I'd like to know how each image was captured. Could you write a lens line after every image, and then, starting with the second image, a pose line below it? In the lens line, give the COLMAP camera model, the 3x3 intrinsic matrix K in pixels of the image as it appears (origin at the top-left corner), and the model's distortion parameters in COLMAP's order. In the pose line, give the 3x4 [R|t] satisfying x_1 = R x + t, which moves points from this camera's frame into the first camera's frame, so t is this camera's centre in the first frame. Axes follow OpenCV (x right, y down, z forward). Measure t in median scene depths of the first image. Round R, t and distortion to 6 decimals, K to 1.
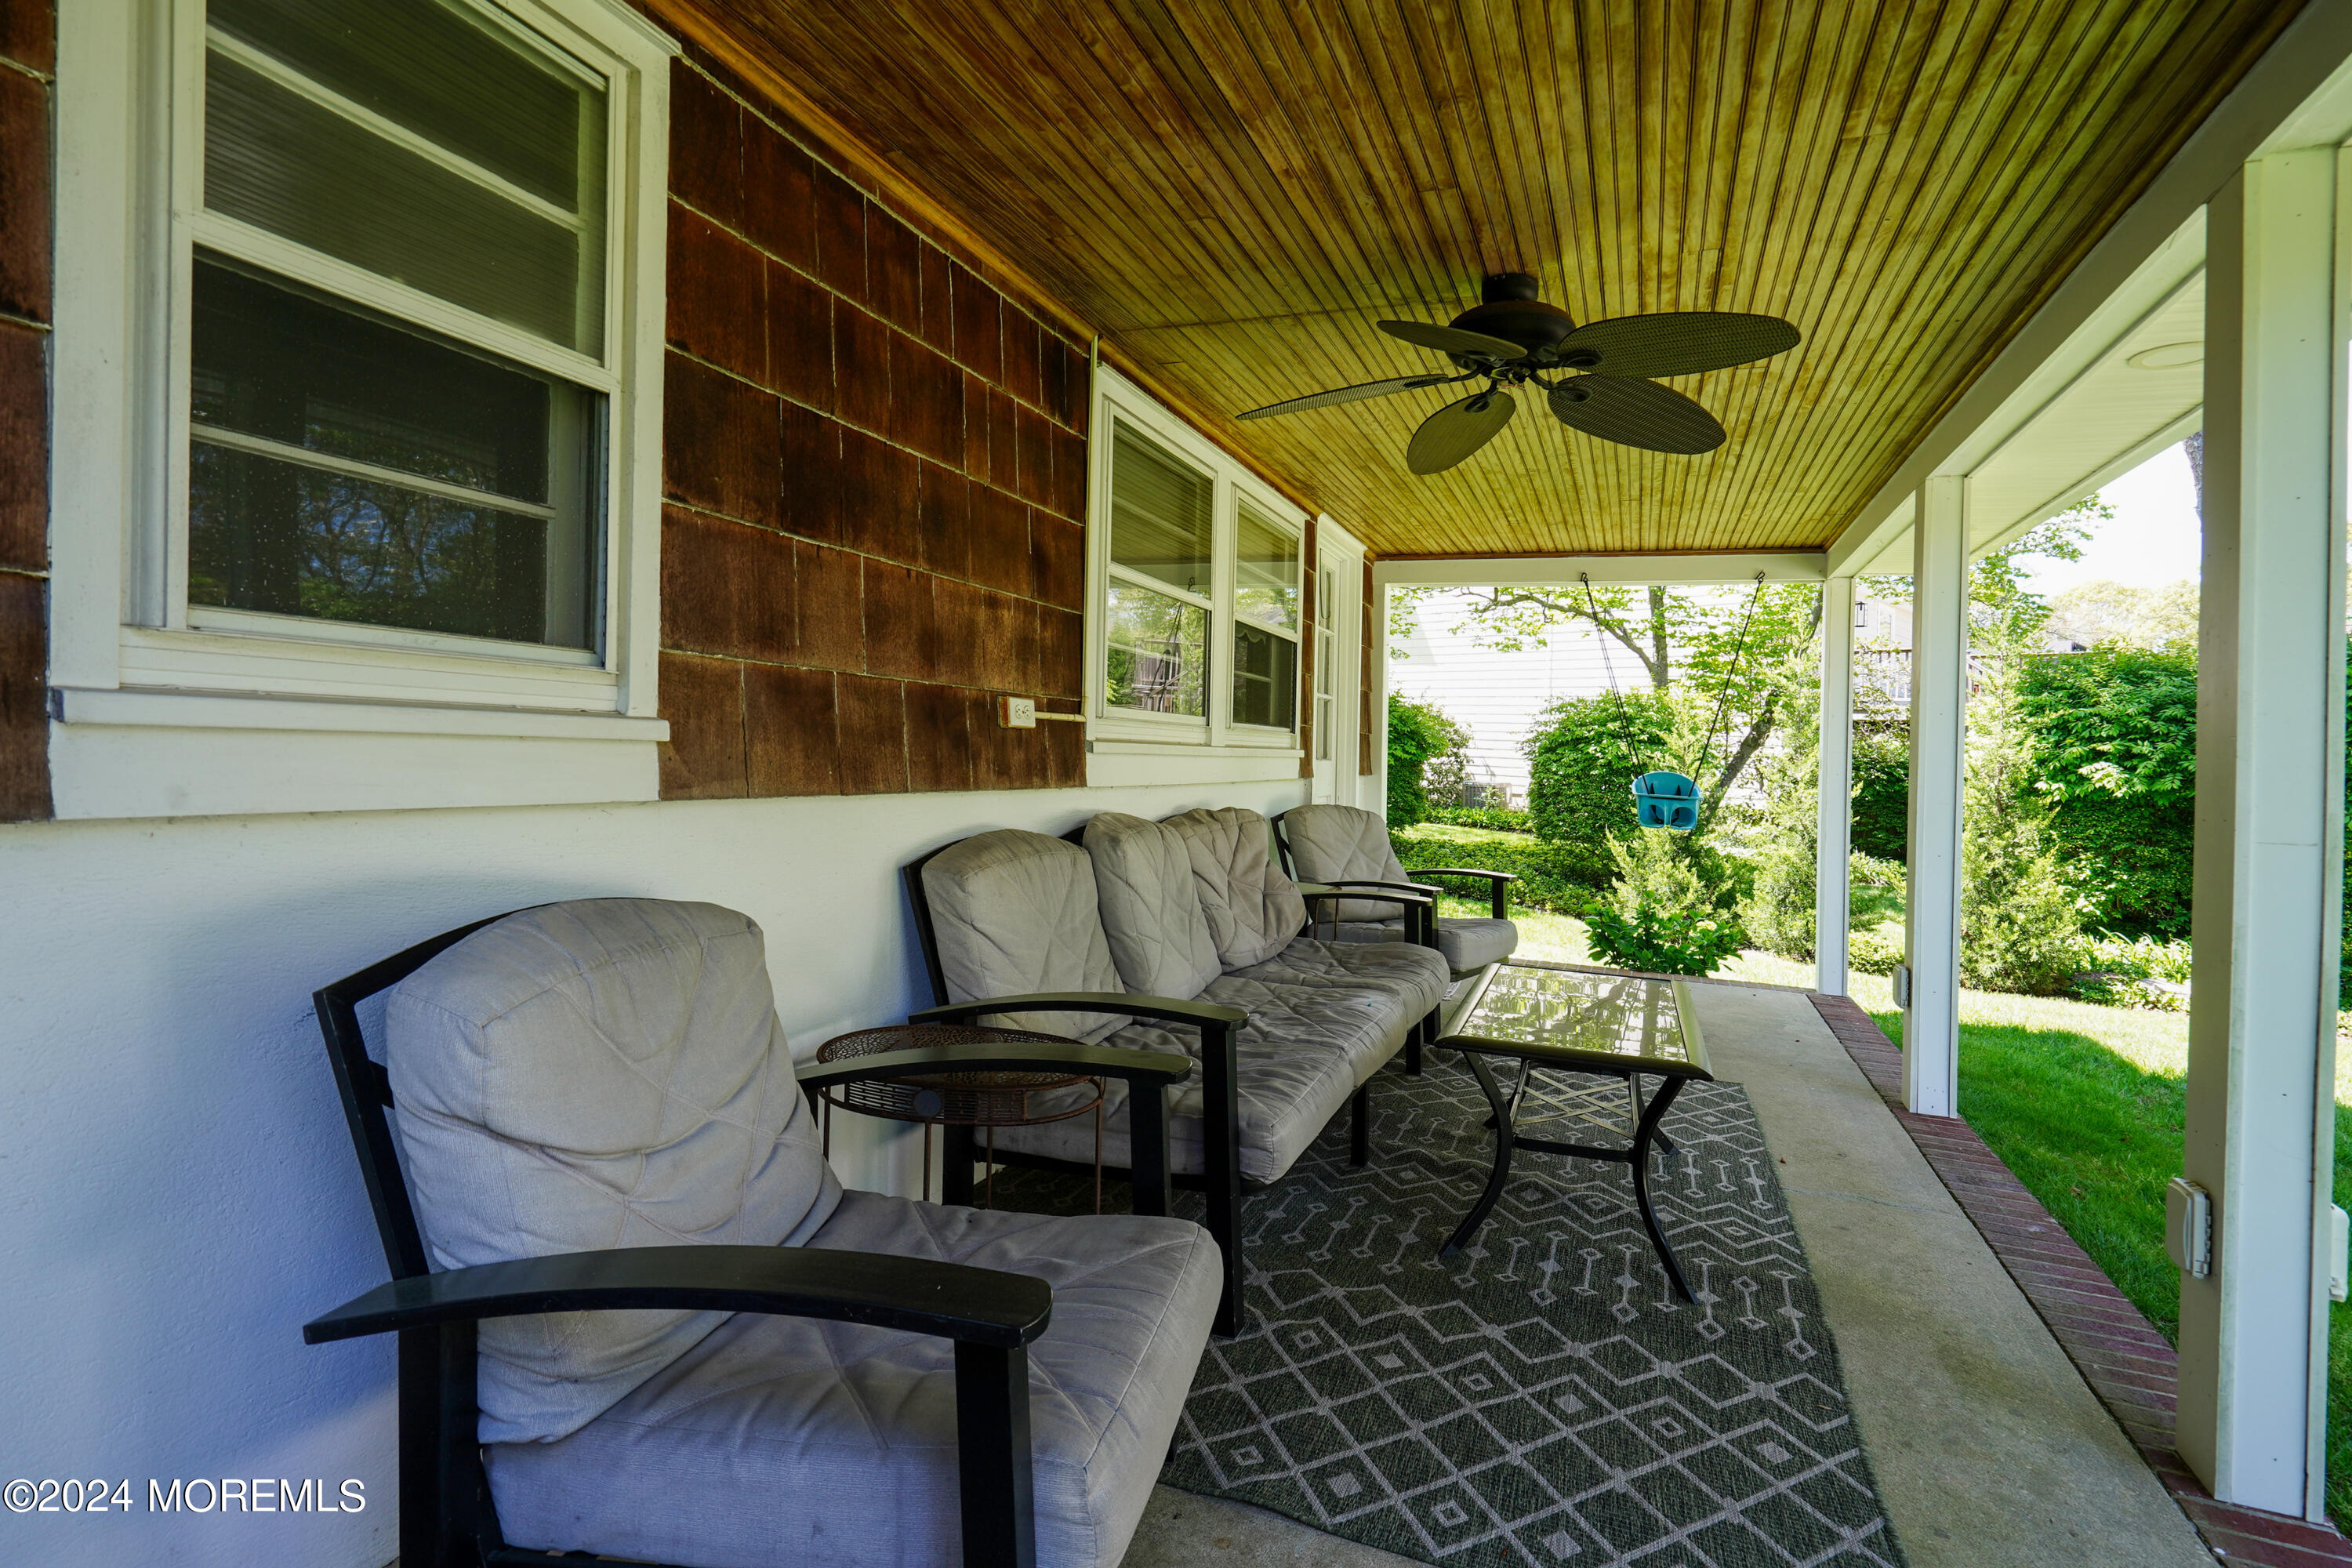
lens RADIAL K [[1075.6, 0, 1234.8], [0, 1075.6, 773.1], [0, 0, 1]] dist [-0.002257, 0.000647]
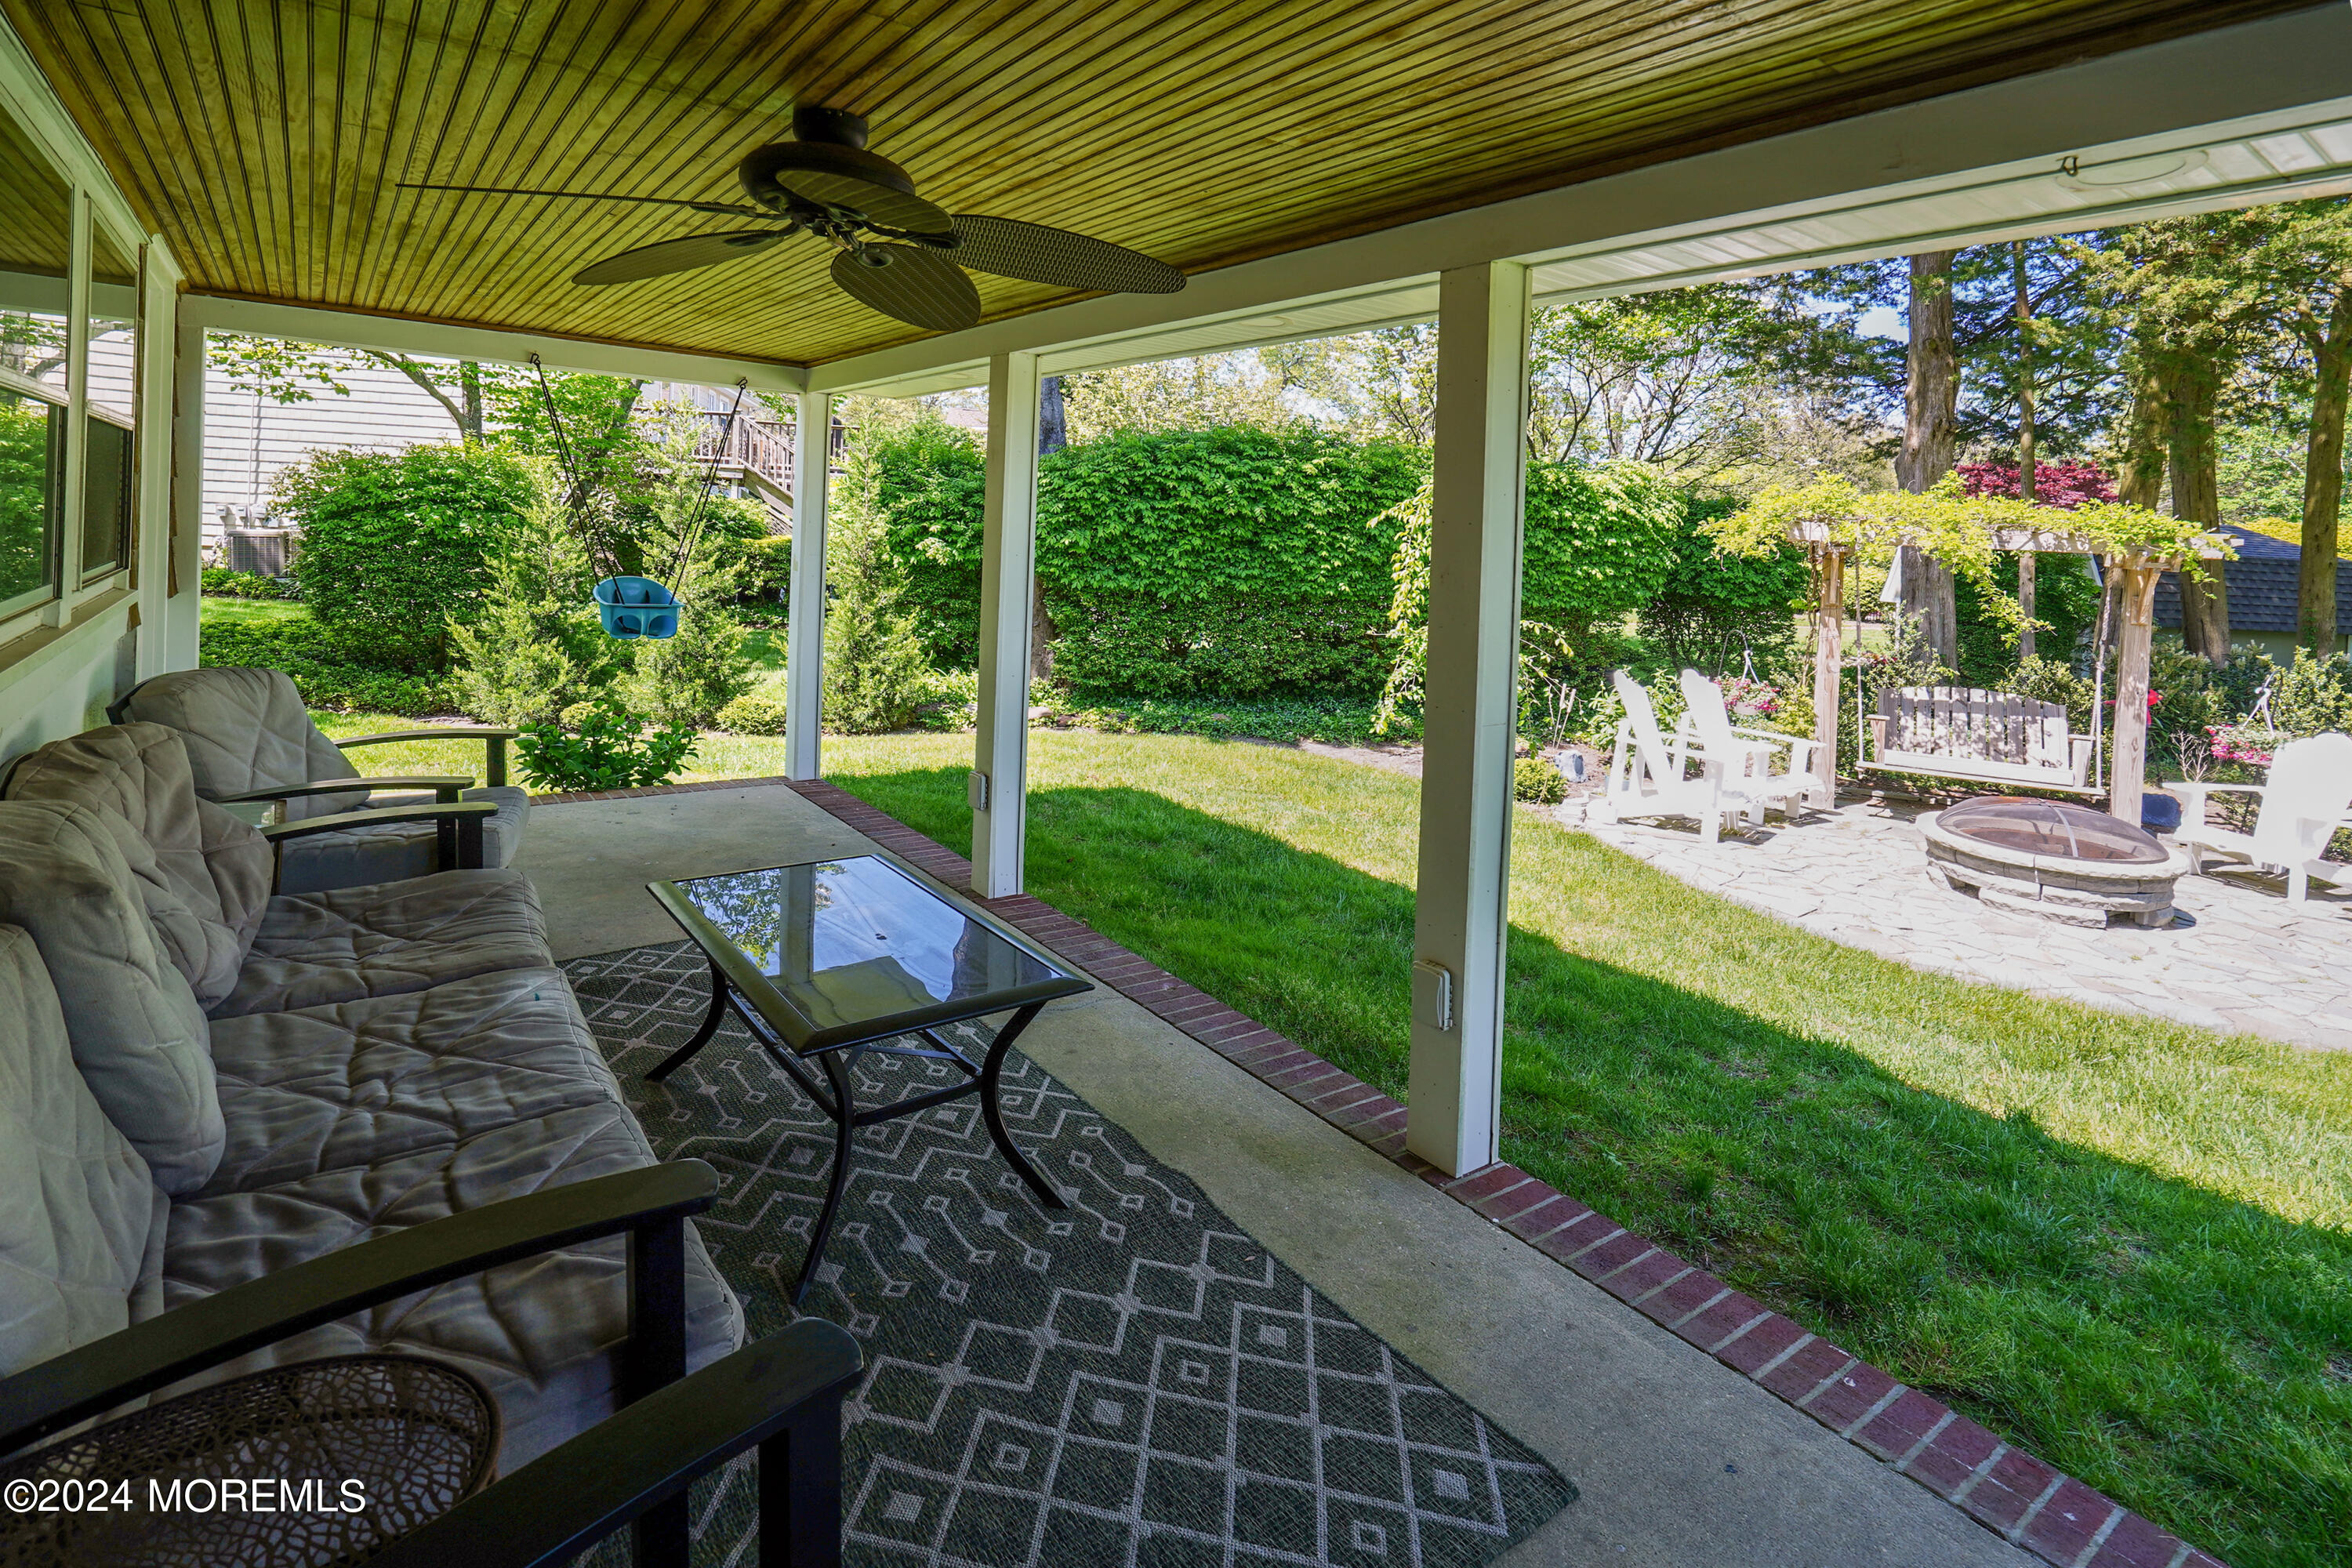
lens RADIAL K [[1075.6, 0, 1066.2], [0, 1075.6, 523.6], [0, 0, 1]] dist [-0.002257, 0.000647]
pose [[0.577539, -0.039616, 0.815401, -0.134116], [0.022809, 0.999215, 0.032391, -0.066078], [-0.816044, -0.000109, 0.577990, 0.148766]]
